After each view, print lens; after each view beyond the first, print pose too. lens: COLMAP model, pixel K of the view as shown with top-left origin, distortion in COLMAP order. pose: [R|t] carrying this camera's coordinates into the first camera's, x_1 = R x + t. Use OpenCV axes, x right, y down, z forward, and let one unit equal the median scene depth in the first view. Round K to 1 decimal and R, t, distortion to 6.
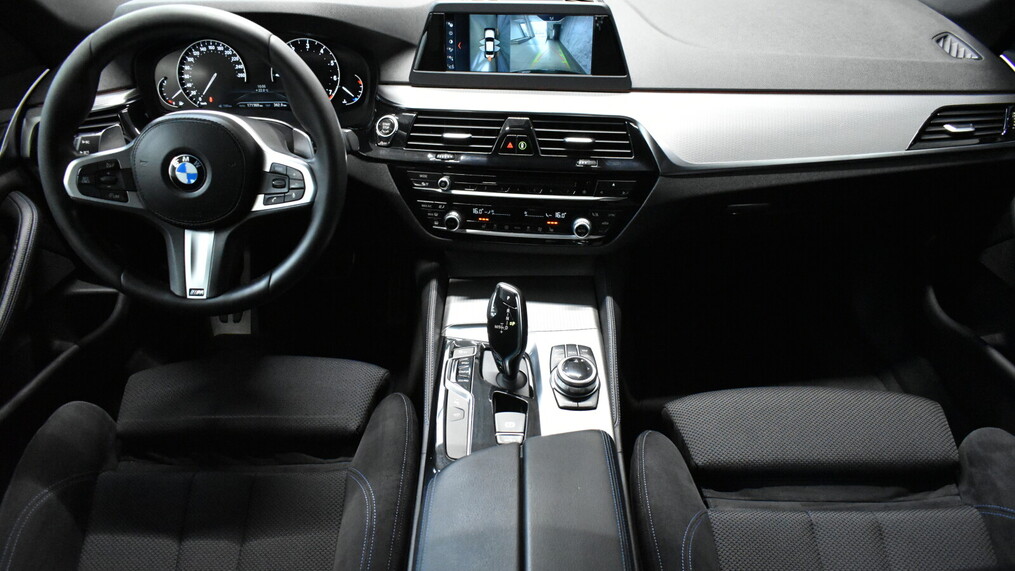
lens RADIAL K [[805.5, 0, 505.7], [0, 805.5, 286.3], [0, 0, 1]] dist [0.001614, -0.001015]
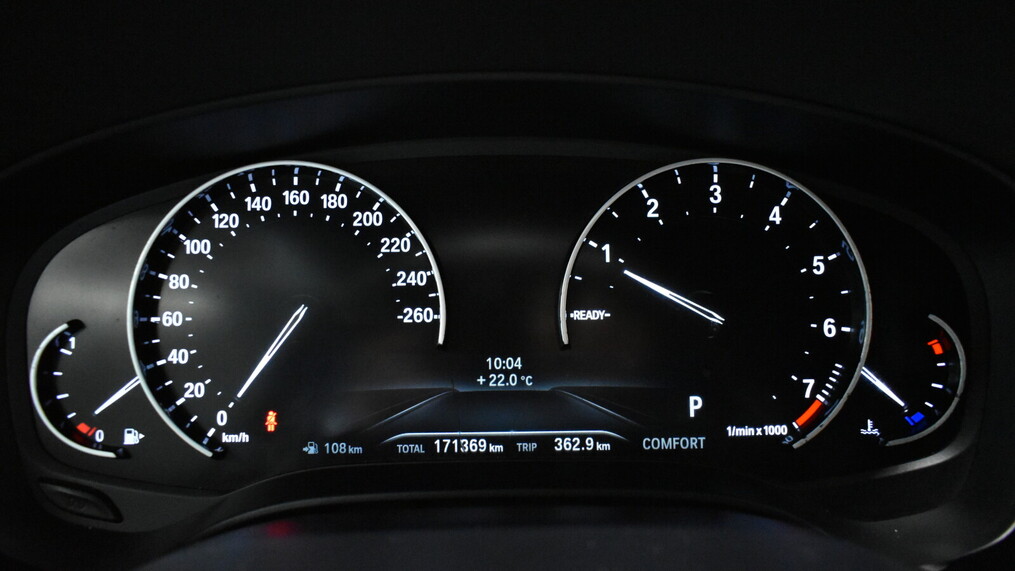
lens RADIAL K [[805.5, 0, 509.2], [0, 805.5, 287.9], [0, 0, 1]] dist [0.001614, -0.001015]
pose [[0.999639, 0.004615, 0.026450, -0.306692], [0.002929, 0.960500, -0.278264, -0.205206], [-0.026689, 0.278241, 0.960140, 0.776380]]
